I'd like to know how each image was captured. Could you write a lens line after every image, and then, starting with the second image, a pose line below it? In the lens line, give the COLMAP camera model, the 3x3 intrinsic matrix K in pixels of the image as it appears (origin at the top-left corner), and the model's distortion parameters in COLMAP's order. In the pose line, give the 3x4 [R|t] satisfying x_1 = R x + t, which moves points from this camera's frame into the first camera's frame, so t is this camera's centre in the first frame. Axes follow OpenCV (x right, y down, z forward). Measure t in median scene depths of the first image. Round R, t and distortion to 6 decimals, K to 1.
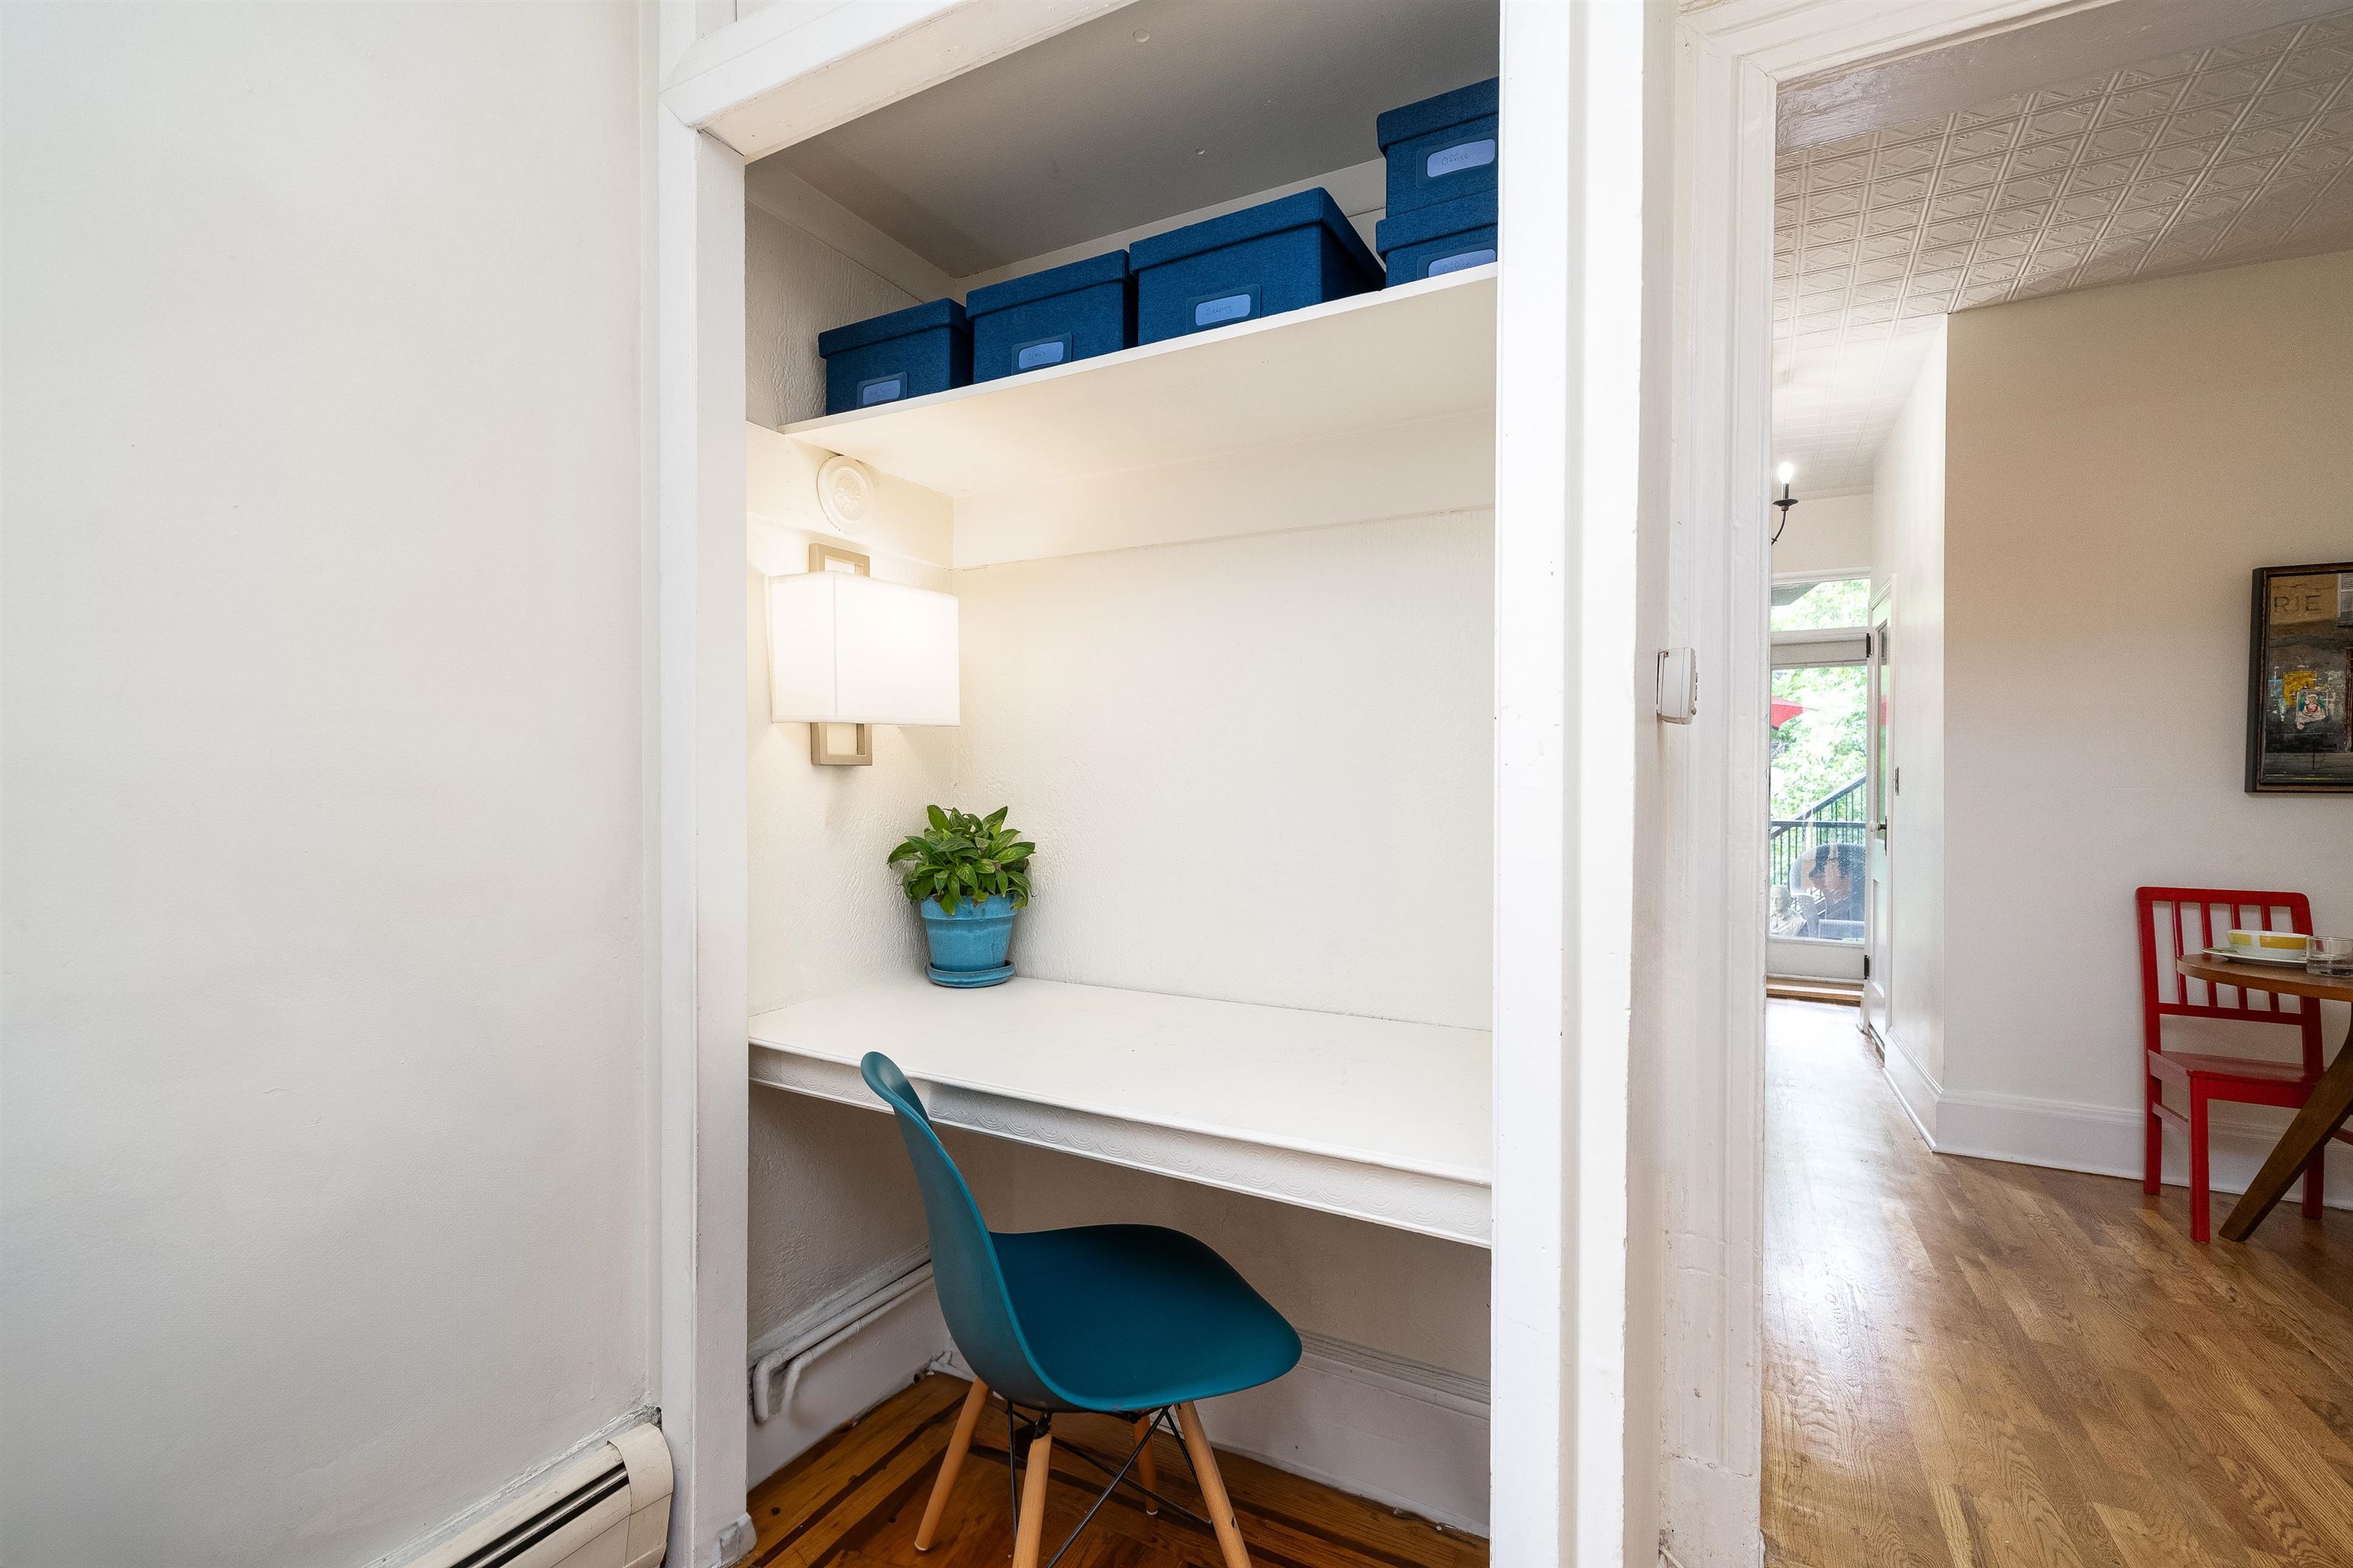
lens RADIAL K [[1029.9, 0, 1191.6], [0, 1029.9, 786.3], [0, 0, 1]] dist [0.003762, 0.000493]
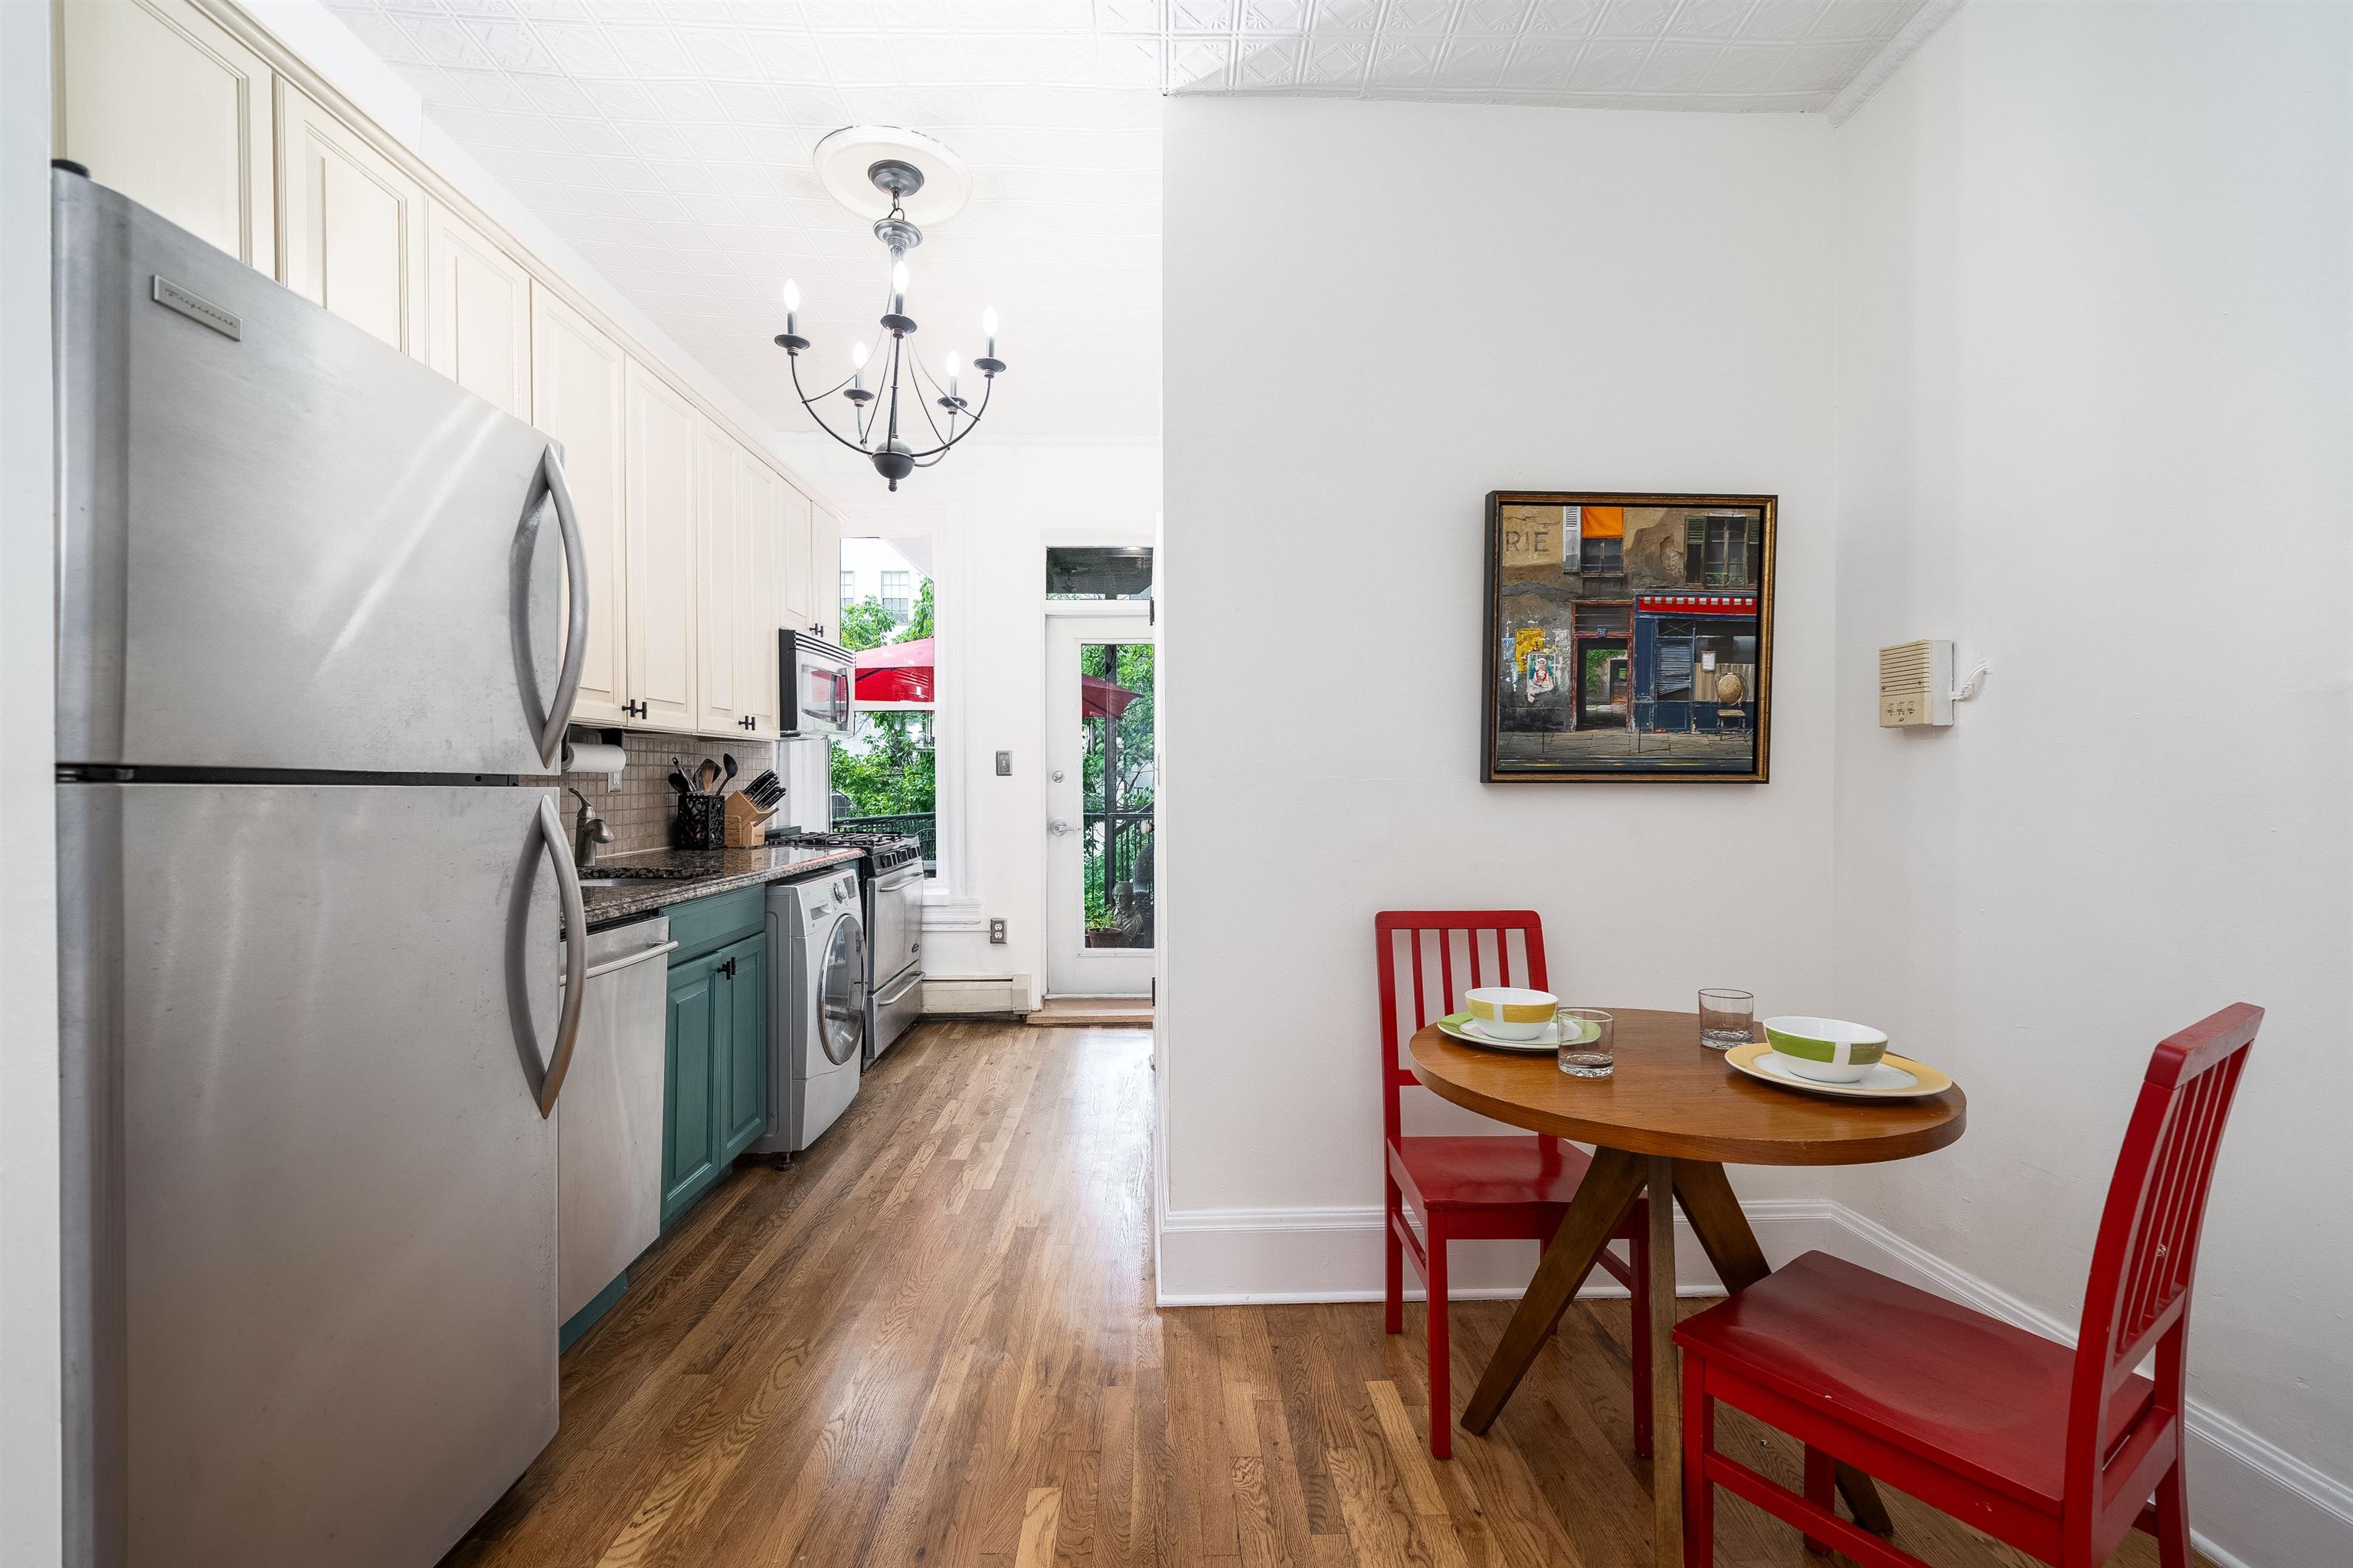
lens RADIAL K [[986.1, 0, 1182.9], [0, 986.1, 787.3], [0, 0, 1]] dist [0.017782, -0.000345]
pose [[0.873039, -0.014672, 0.487430, 0.471934], [0.010283, 0.999879, 0.011680, -0.001852], [-0.487542, -0.005185, 0.873084, 0.471648]]
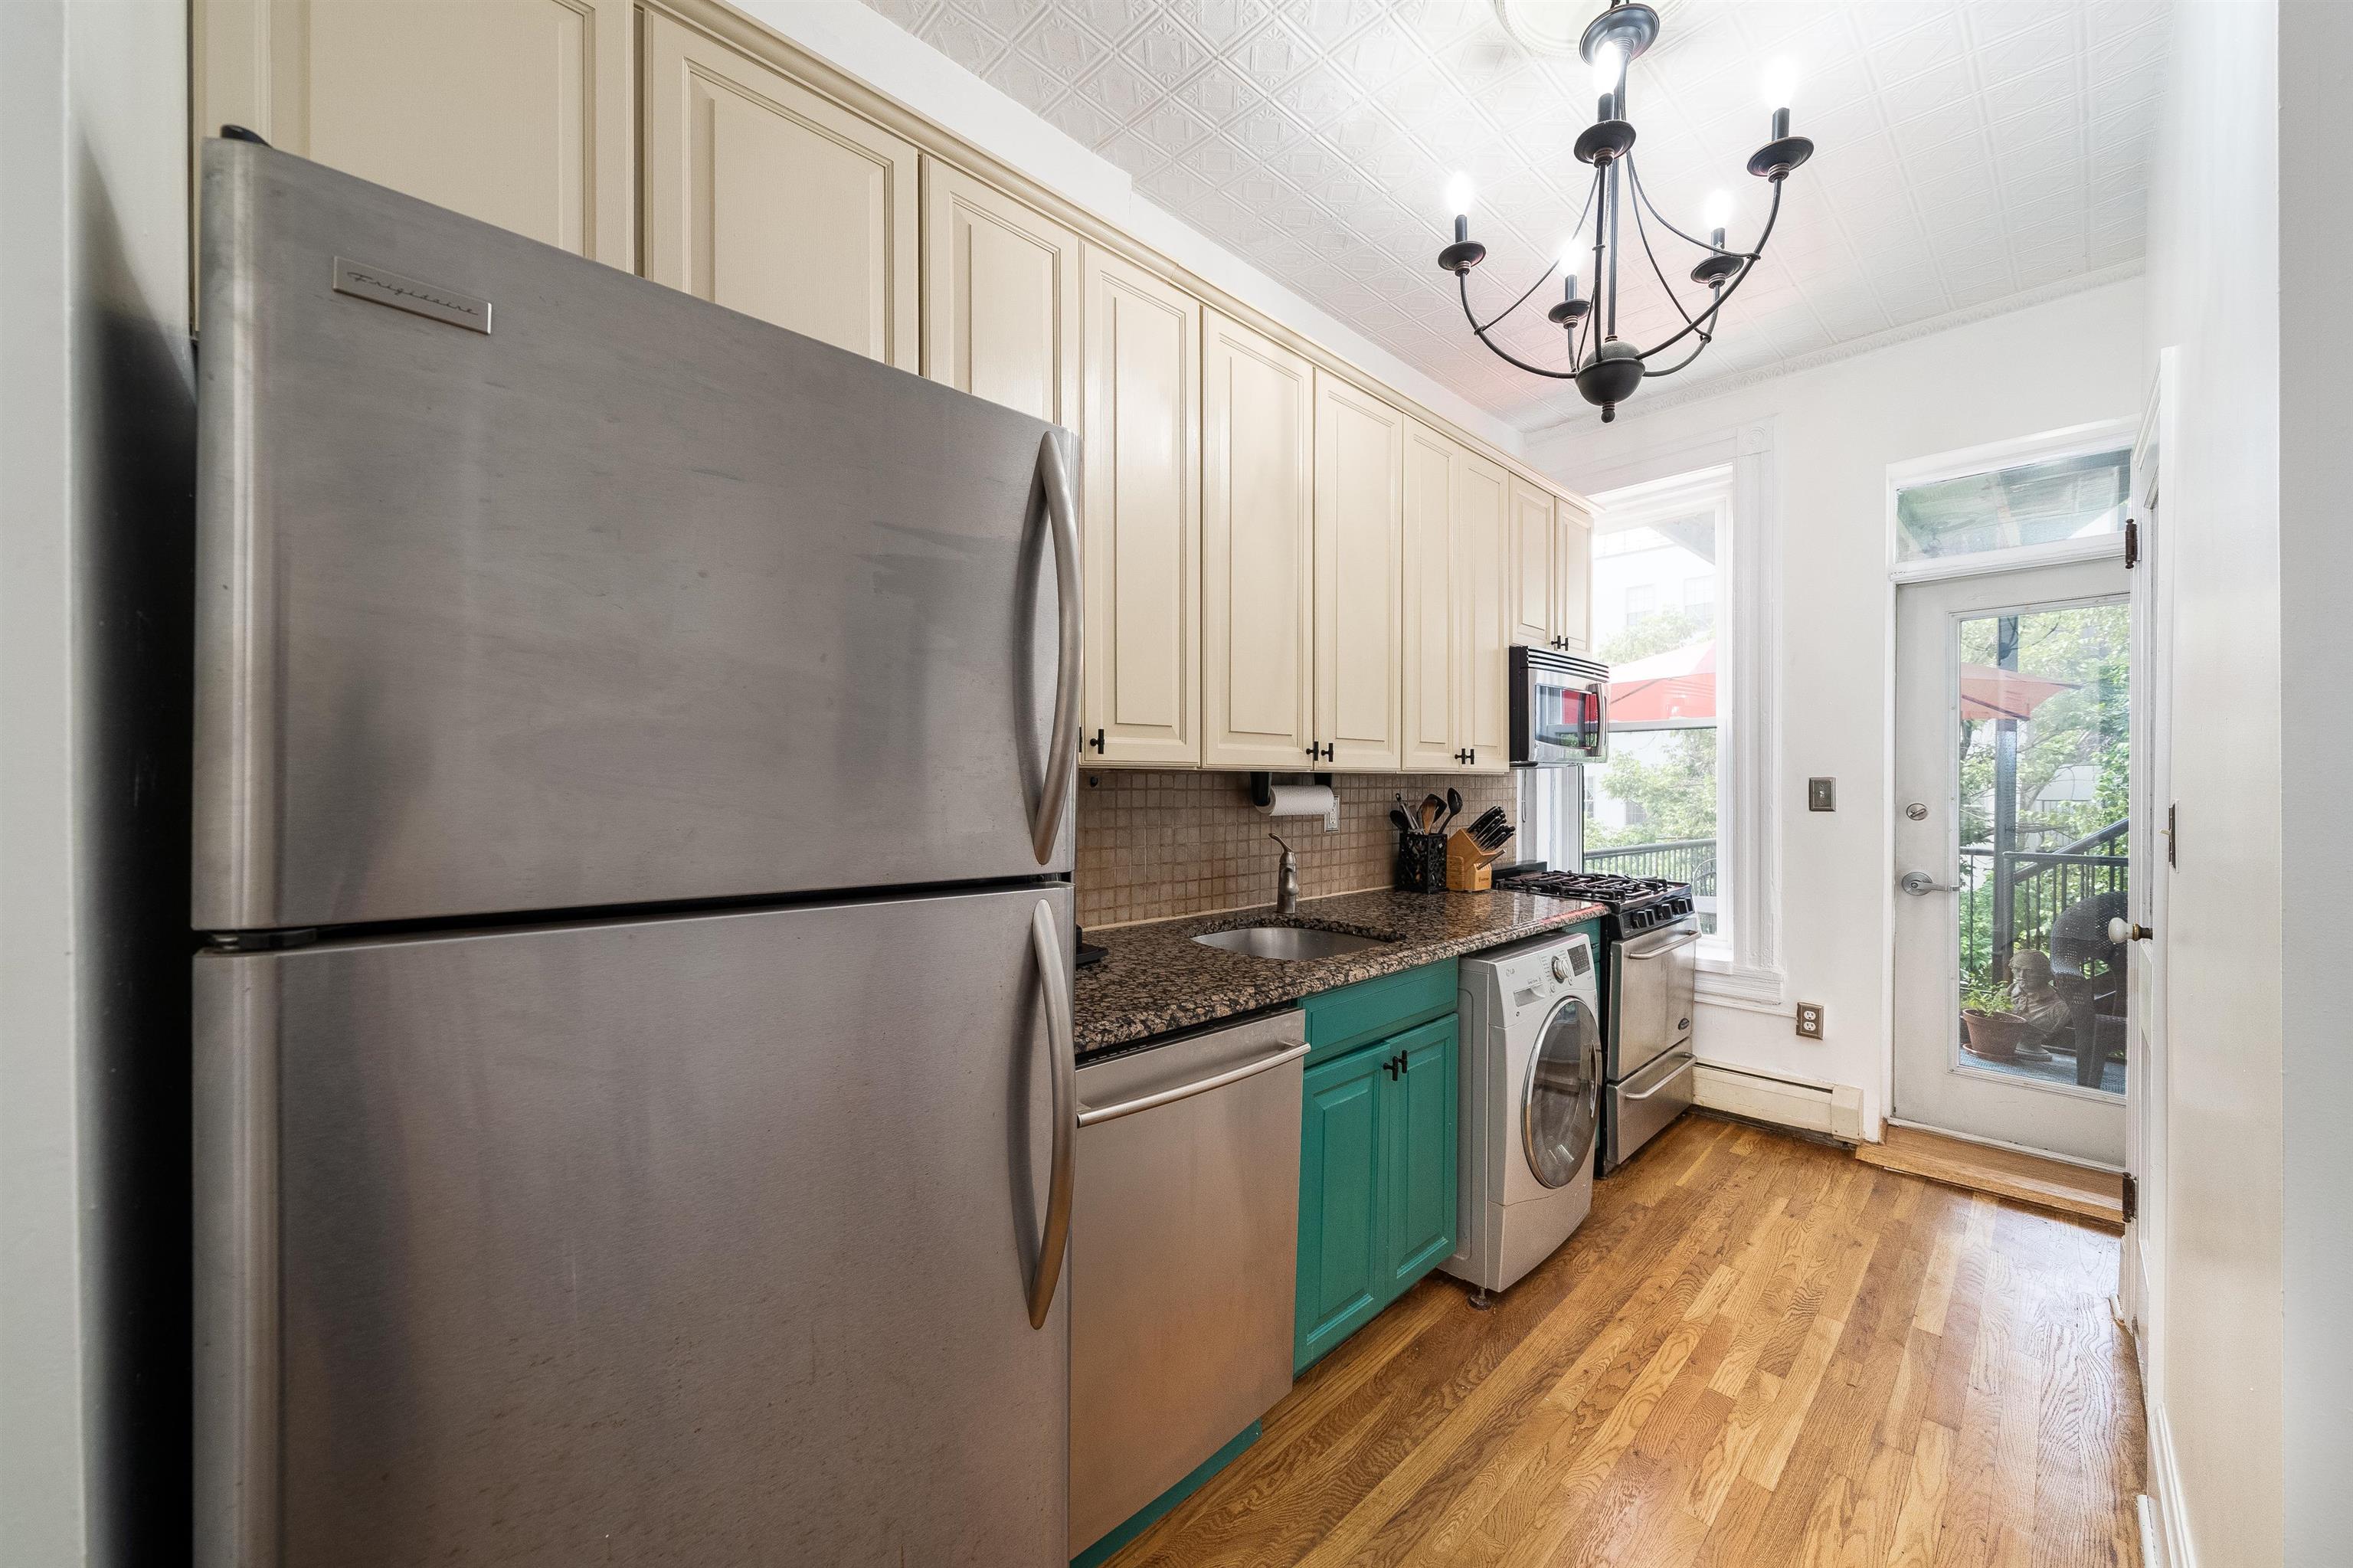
lens RADIAL K [[866.5, 0, 1177.0], [0, 866.5, 790.6], [0, 0, 1]] dist [-0.002568, -0.000602]
pose [[0.948551, -0.004516, -0.316592, 0.594680], [0.006716, 0.999960, 0.005856, -0.040599], [0.316553, -0.007681, 0.948544, 0.784168]]
